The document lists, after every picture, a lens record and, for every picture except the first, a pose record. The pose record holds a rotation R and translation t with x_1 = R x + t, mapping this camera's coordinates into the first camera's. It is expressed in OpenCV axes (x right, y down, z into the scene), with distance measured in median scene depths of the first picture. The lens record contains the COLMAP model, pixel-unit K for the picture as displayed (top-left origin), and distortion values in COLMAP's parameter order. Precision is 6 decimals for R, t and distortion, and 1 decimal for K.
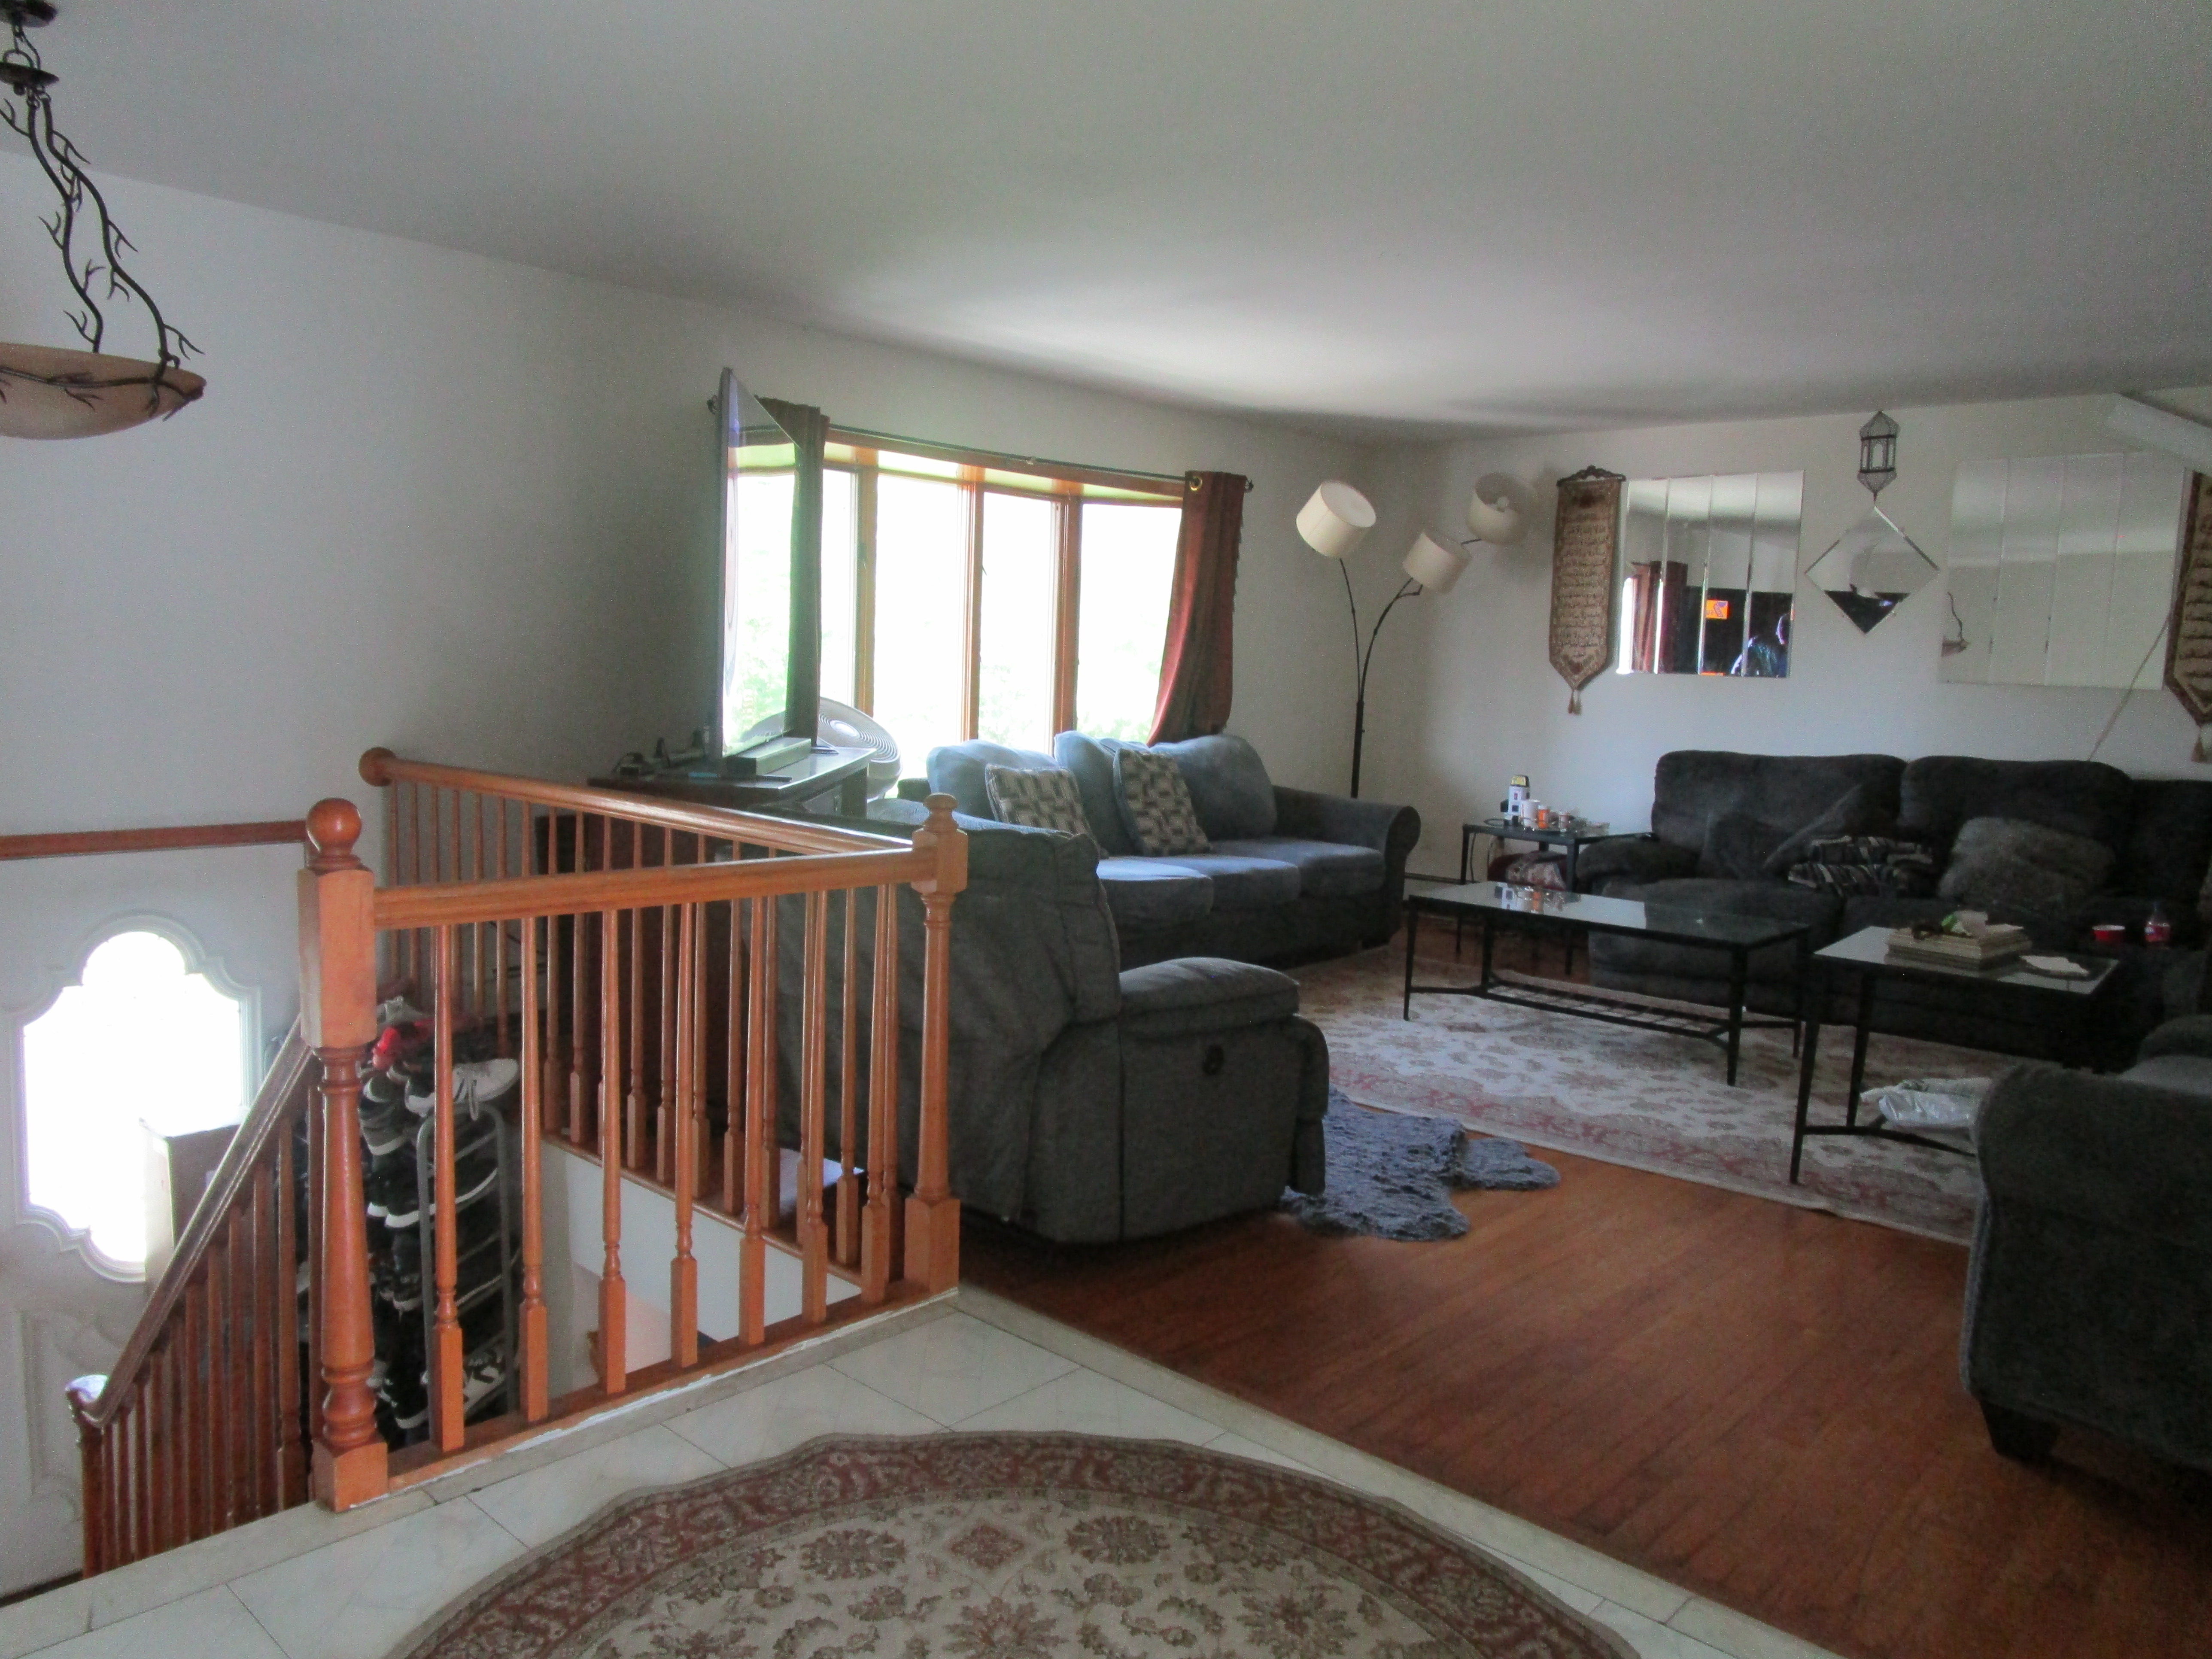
lens RADIAL K [[1582.6, 0, 1111.4], [0, 1582.6, 831.7], [0, 0, 1]] dist [-0.037303, 0.019660]
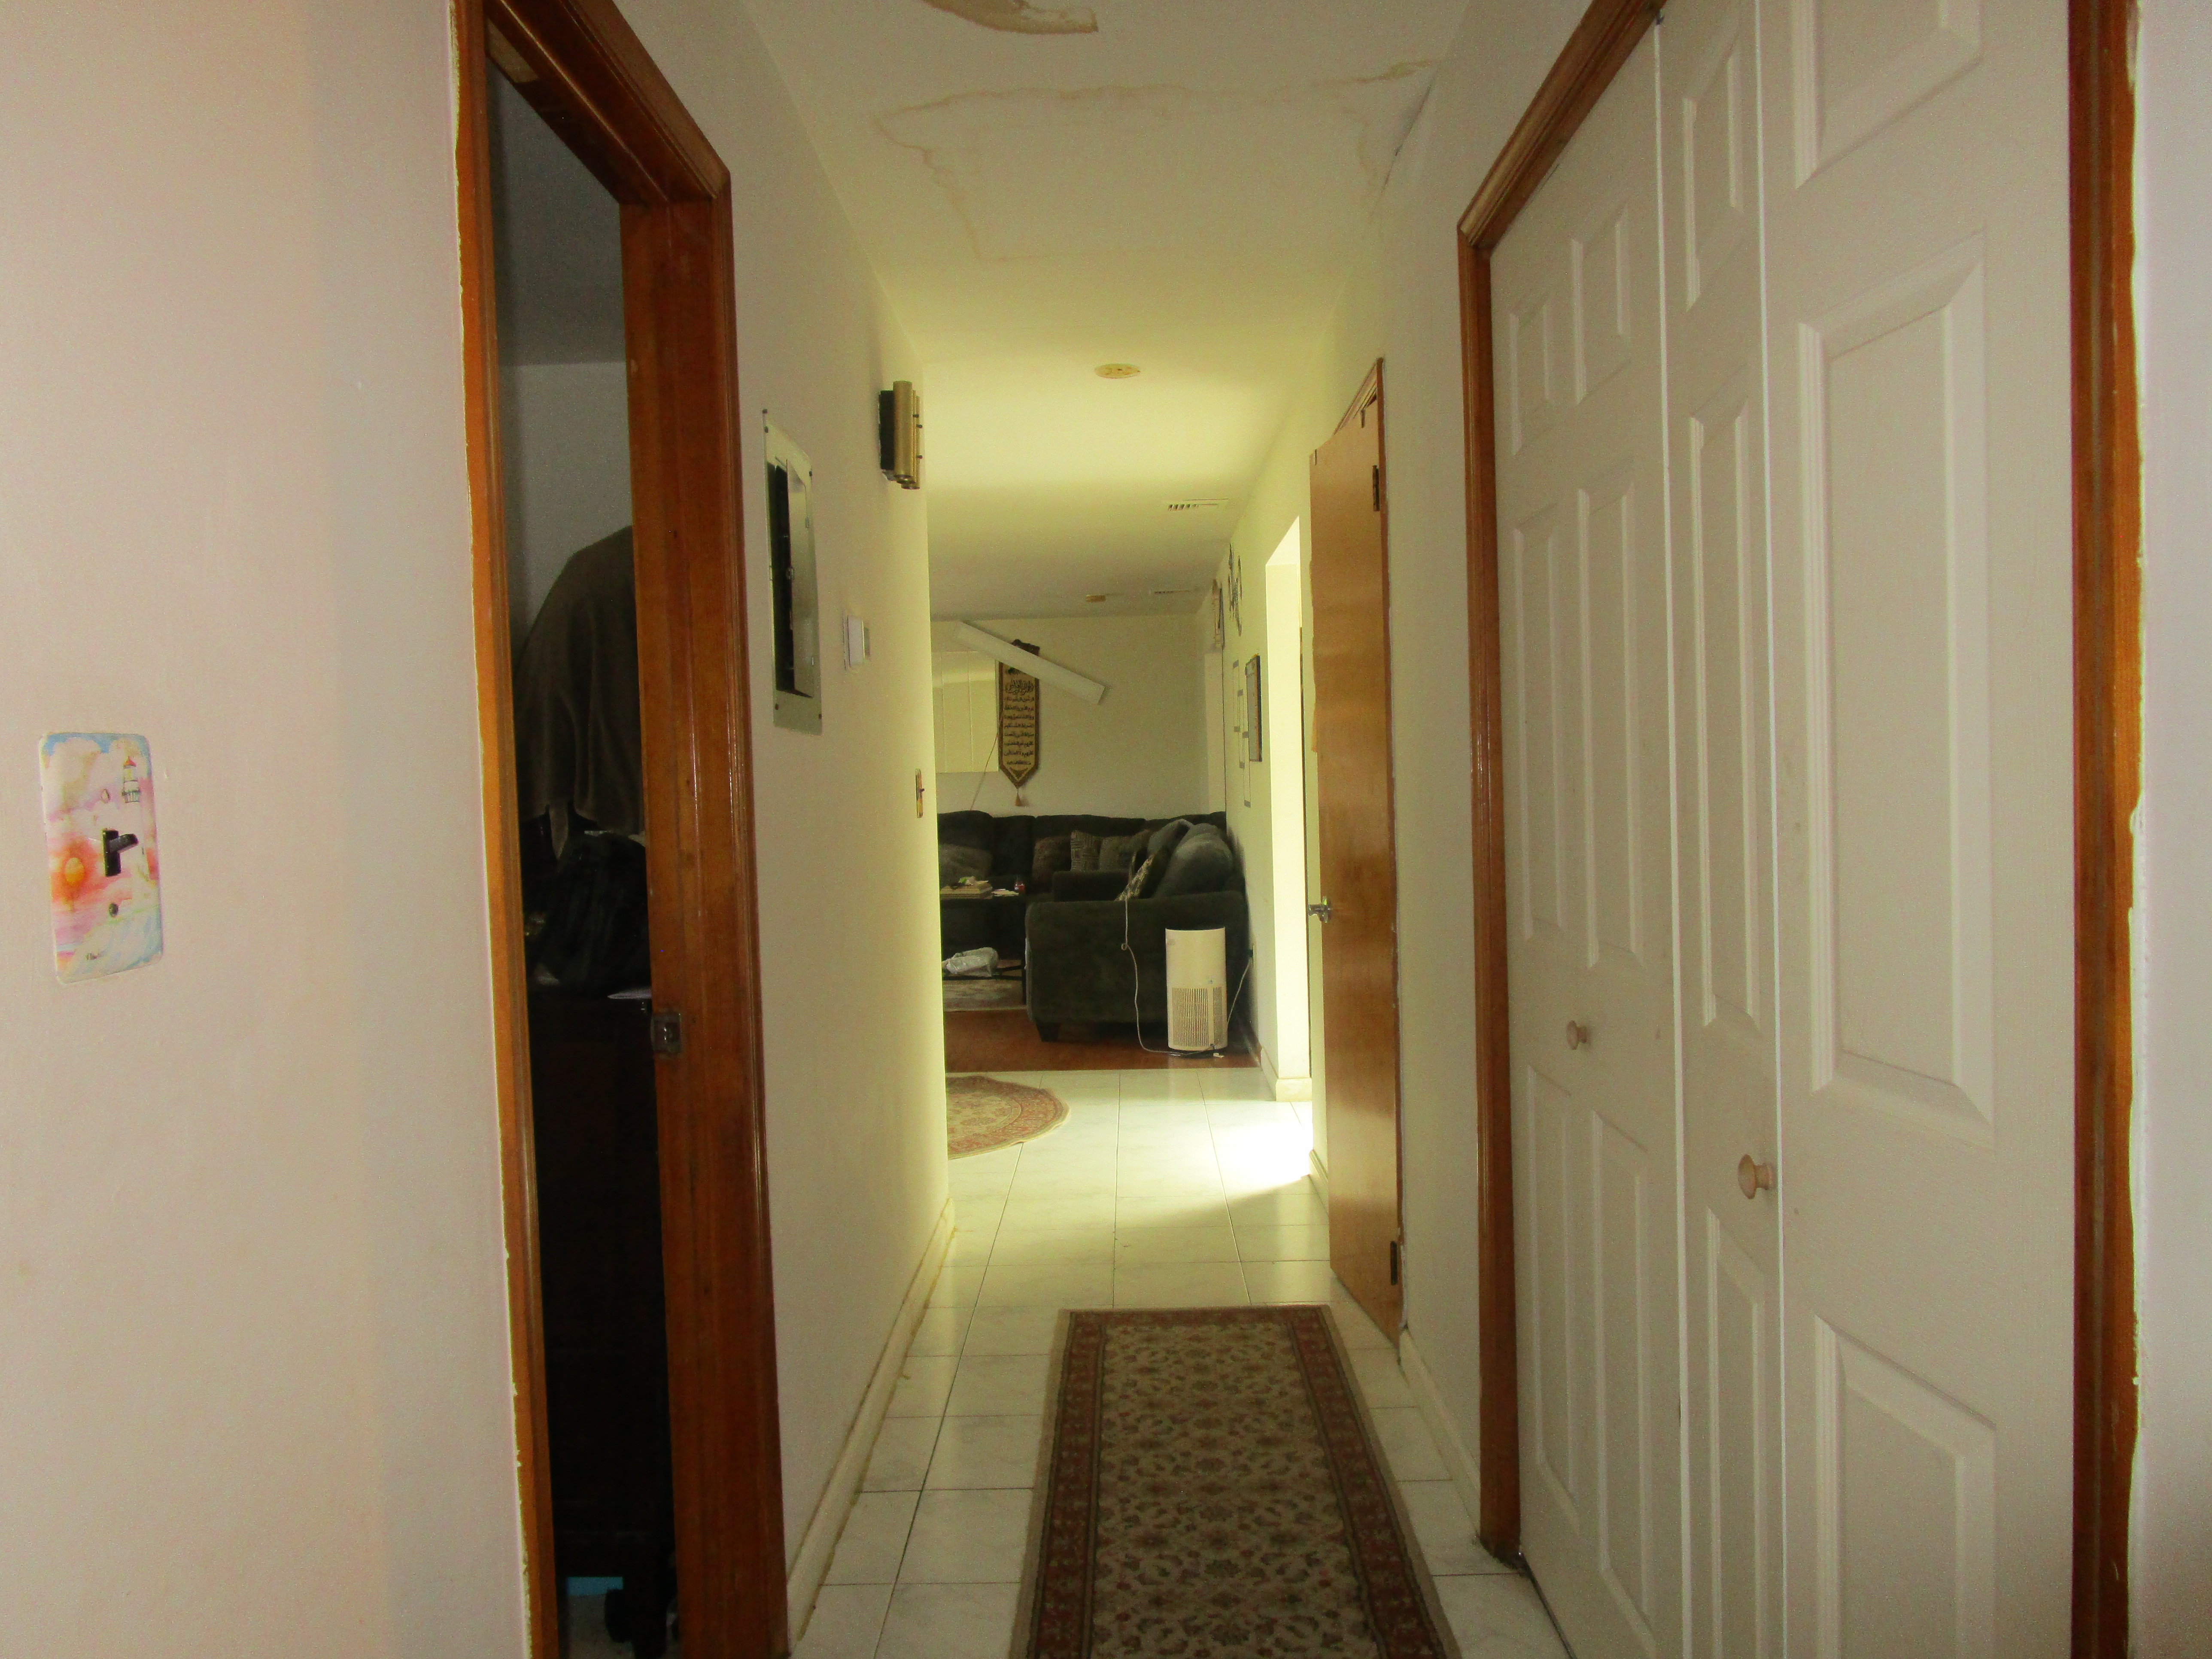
lens RADIAL K [[1582.6, 0, 1111.4], [0, 1582.6, 831.7], [0, 0, 1]] dist [-0.037303, 0.019660]
pose [[0.743240, -0.084230, 0.663701, -0.559946], [0.125266, 0.992019, -0.014381, 0.031738], [-0.657193, 0.093828, 0.747859, -0.586707]]
